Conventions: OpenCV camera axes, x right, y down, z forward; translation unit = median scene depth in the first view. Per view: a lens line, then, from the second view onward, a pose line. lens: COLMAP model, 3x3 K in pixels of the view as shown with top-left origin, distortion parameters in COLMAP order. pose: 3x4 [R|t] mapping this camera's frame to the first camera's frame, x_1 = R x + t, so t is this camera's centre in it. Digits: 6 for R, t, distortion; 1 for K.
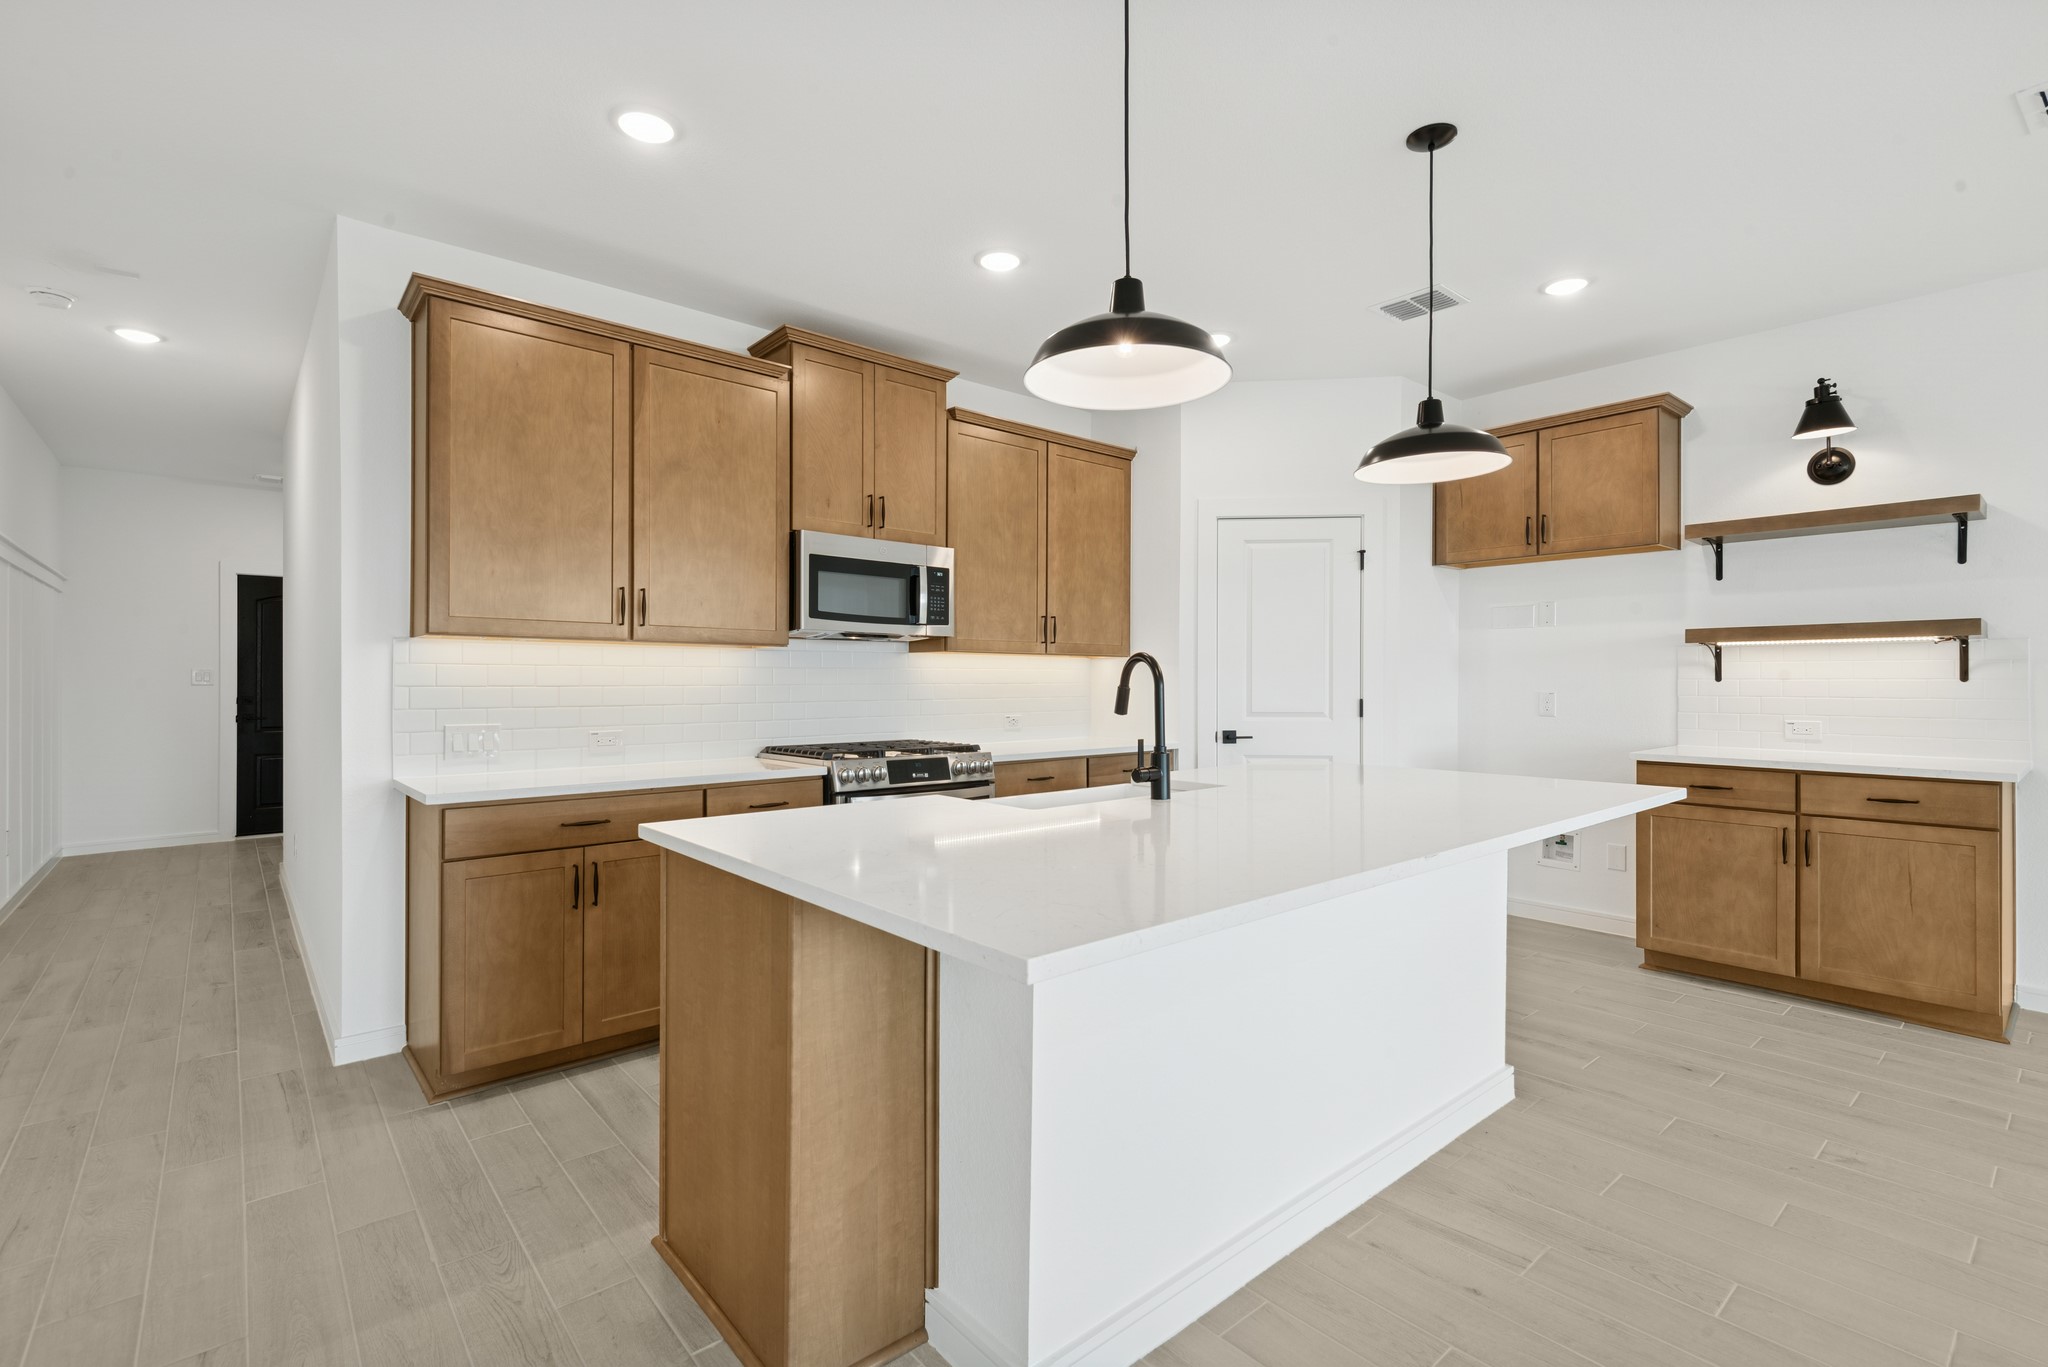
lens RADIAL K [[933.9, 0, 1026.9], [0, 933.9, 680.0], [0, 0, 1]] dist [0.020585, -0.011957]
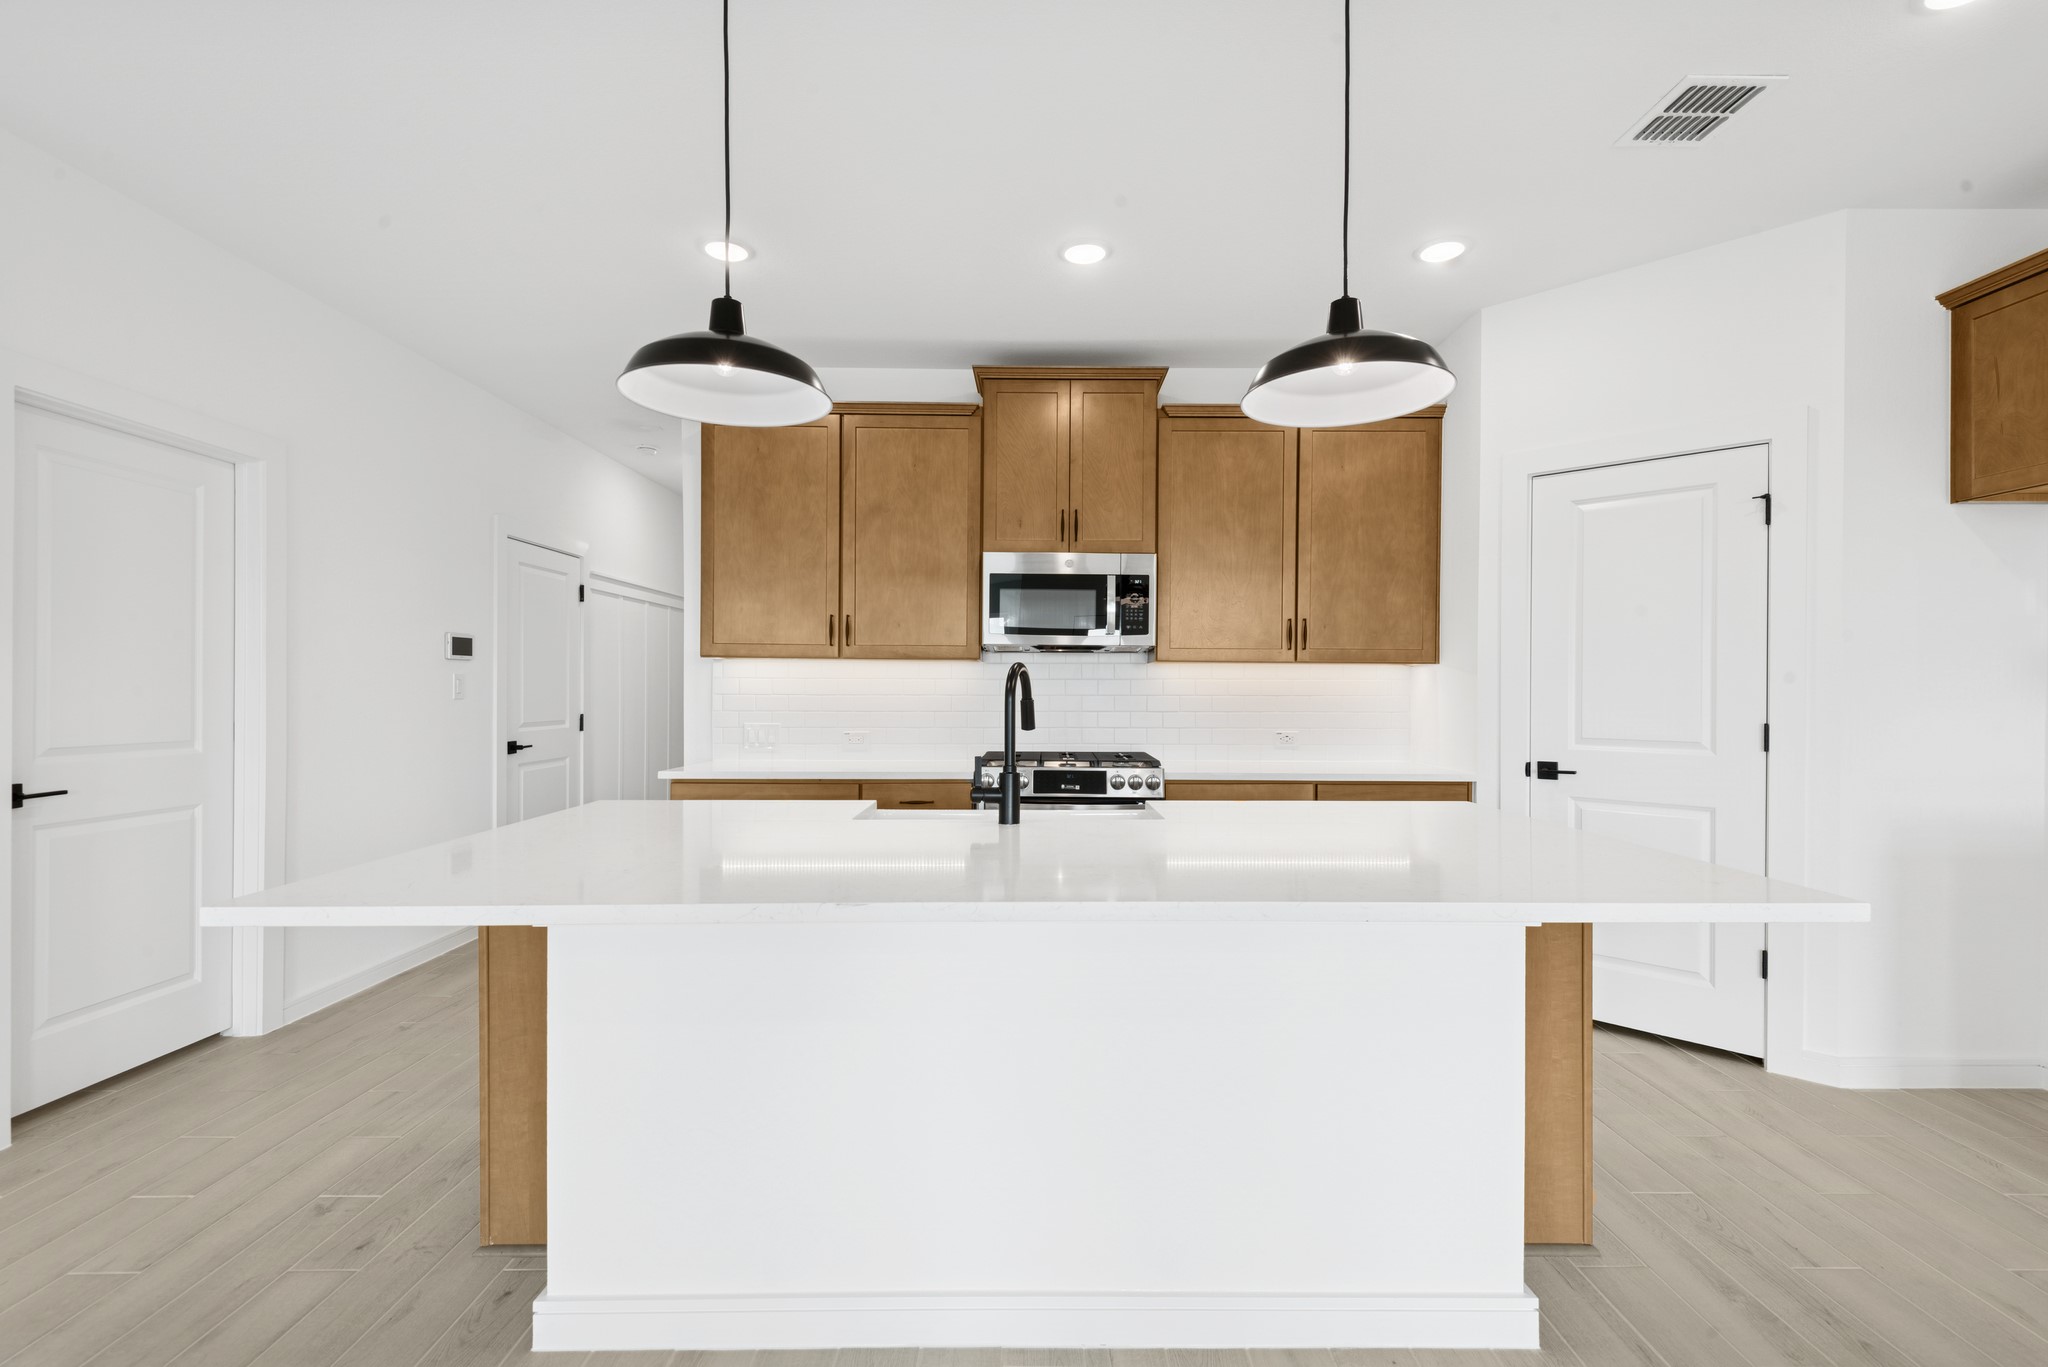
lens RADIAL K [[933.9, 0, 1031.6], [0, 933.9, 688.6], [0, 0, 1]] dist [0.020585, -0.011957]
pose [[0.758782, 0.002291, -0.651341, 0.494090], [-0.003258, 0.999995, -0.000277, -0.002555], [0.651336, 0.002332, 0.758785, 0.213282]]
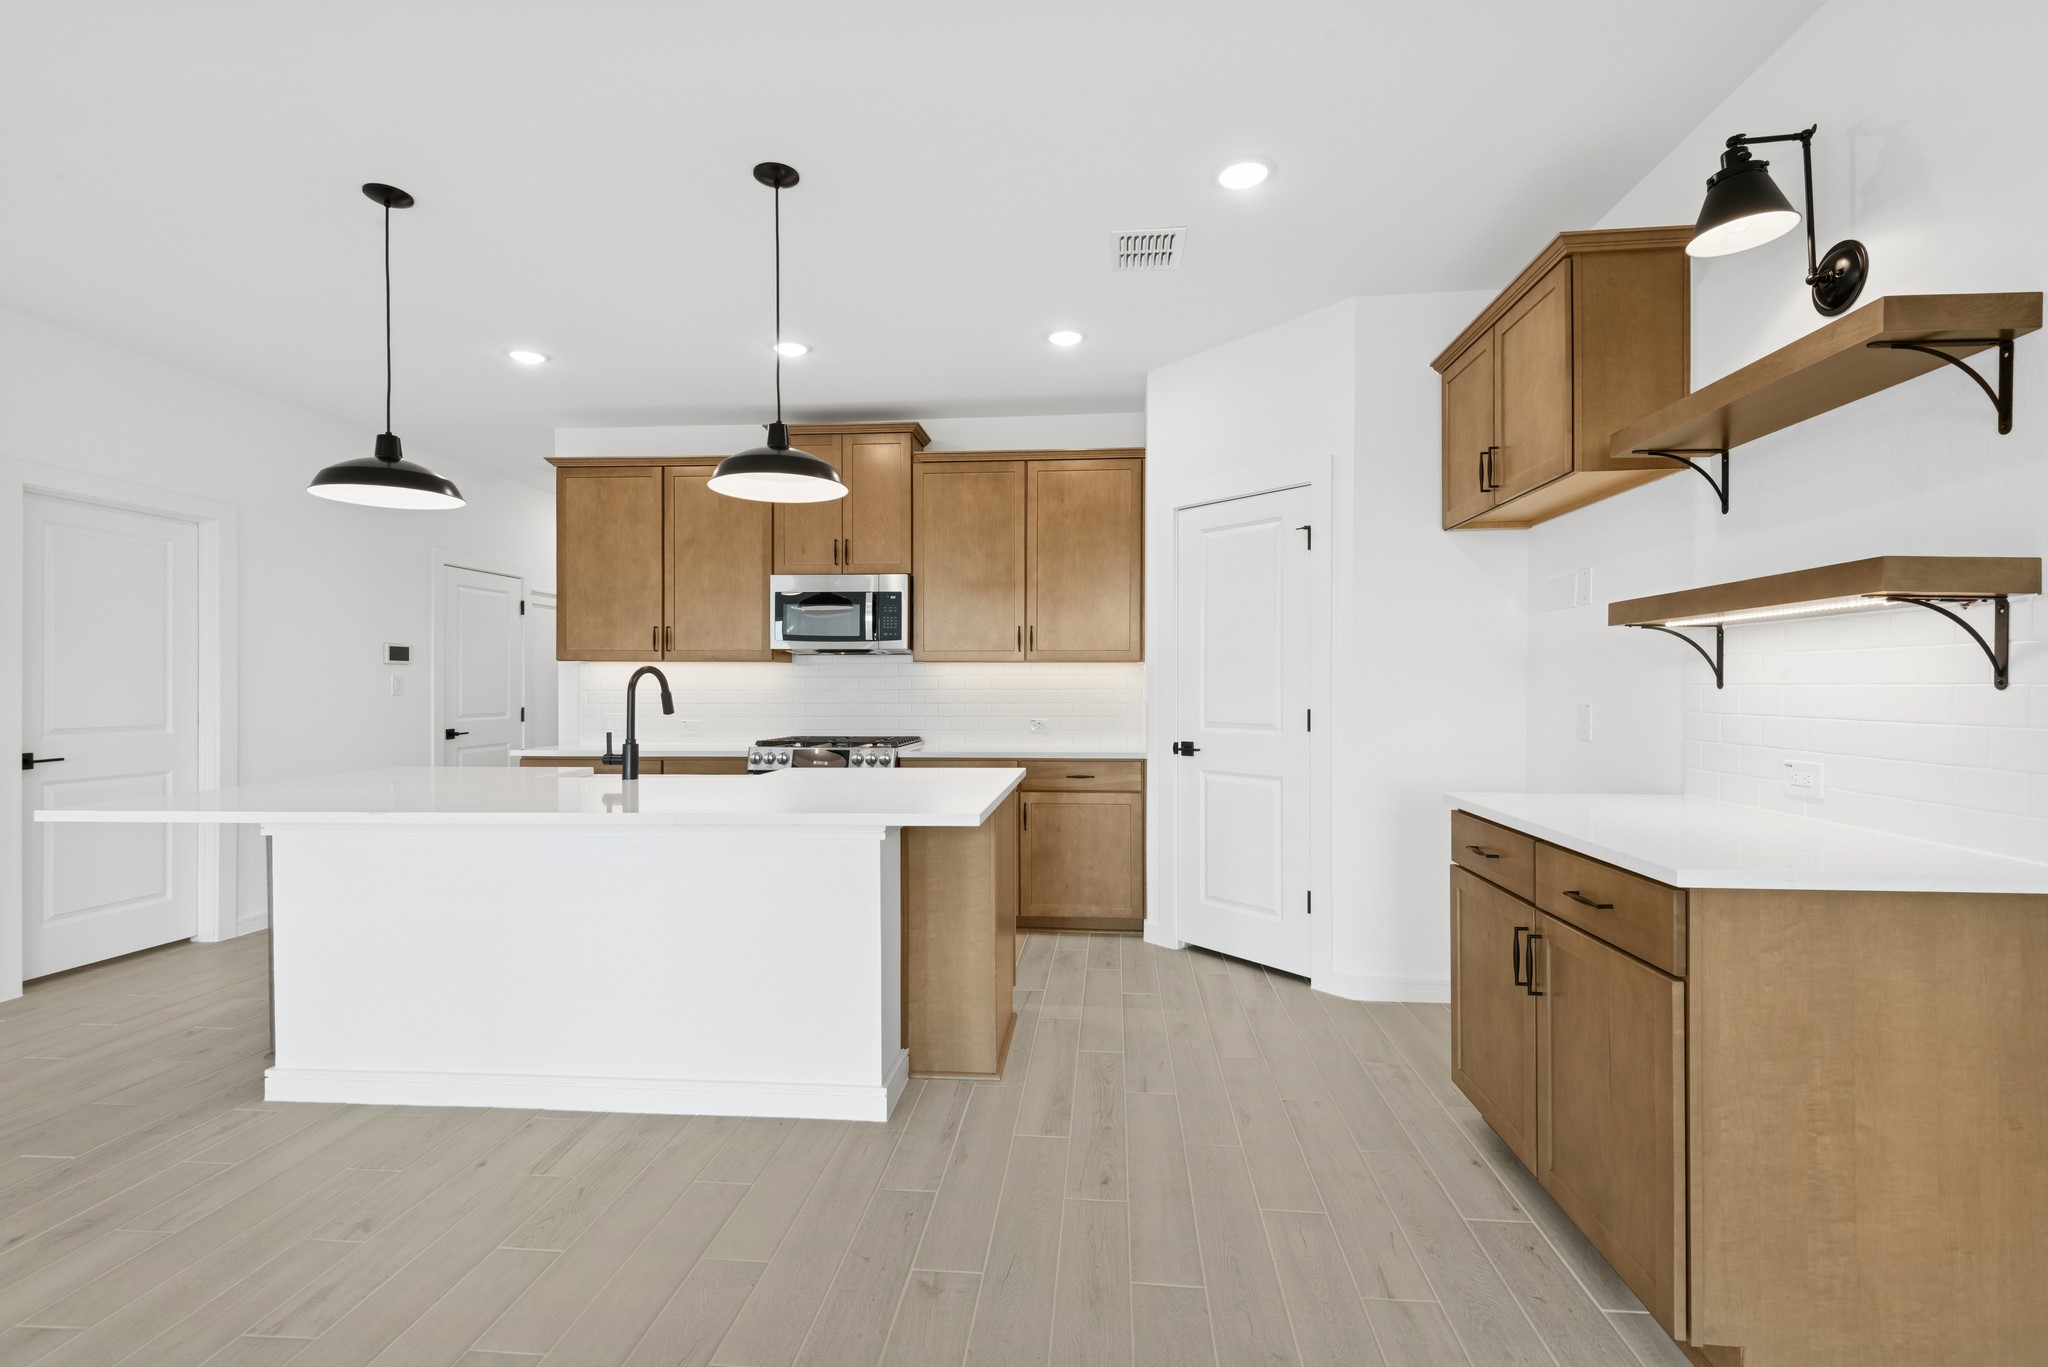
lens RADIAL K [[933.9, 0, 1024.4], [0, 933.9, 684.9], [0, 0, 1]] dist [0.020585, -0.011957]
pose [[0.694438, -0.002099, -0.719550, 0.959052], [0.002105, 0.999997, -0.000886, -0.000517], [0.719550, -0.000899, 0.694440, 0.322368]]
